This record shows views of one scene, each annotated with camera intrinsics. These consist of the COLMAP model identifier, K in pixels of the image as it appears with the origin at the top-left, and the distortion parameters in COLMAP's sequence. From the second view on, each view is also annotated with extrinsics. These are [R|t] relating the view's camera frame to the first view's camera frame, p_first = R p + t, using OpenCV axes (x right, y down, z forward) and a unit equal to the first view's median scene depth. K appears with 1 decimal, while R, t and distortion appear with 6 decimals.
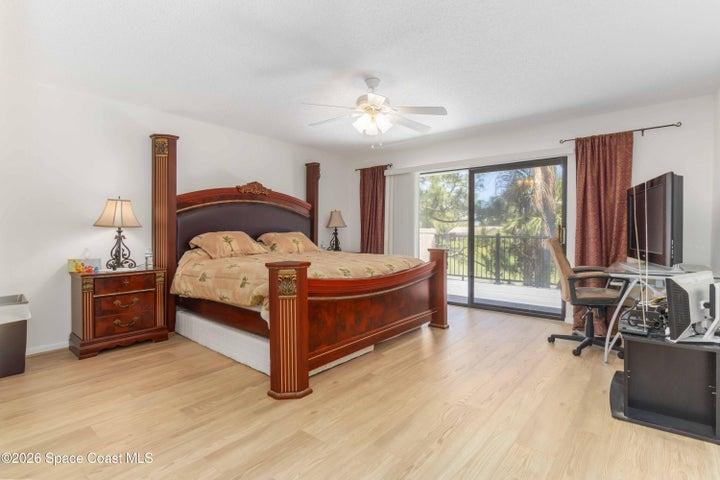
lens RADIAL K [[349.3, 0, 362.7], [0, 349.3, 239.2], [0, 0, 1]] dist [0.003584, -0.000709]
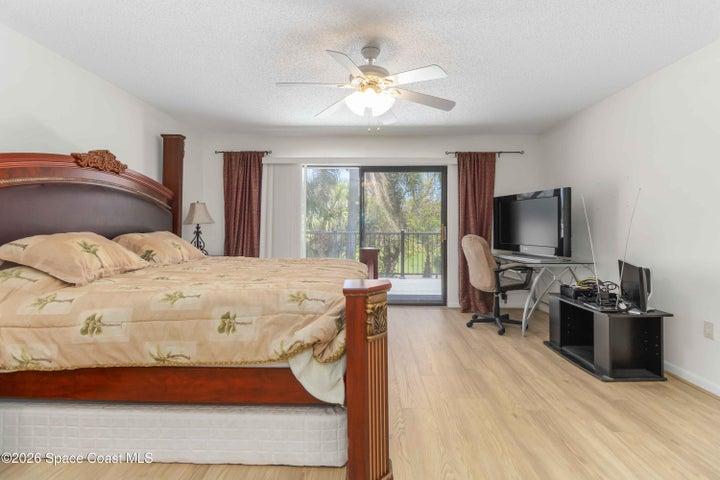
lens RADIAL K [[335.5, 0, 361.8], [0, 335.5, 232.9], [0, 0, 1]] dist [0.005030, -0.001079]
pose [[0.787213, -0.010982, 0.616584, -0.342882], [0.012169, 0.999923, 0.002273, -0.016956], [-0.616562, 0.005714, 0.787286, 0.284700]]
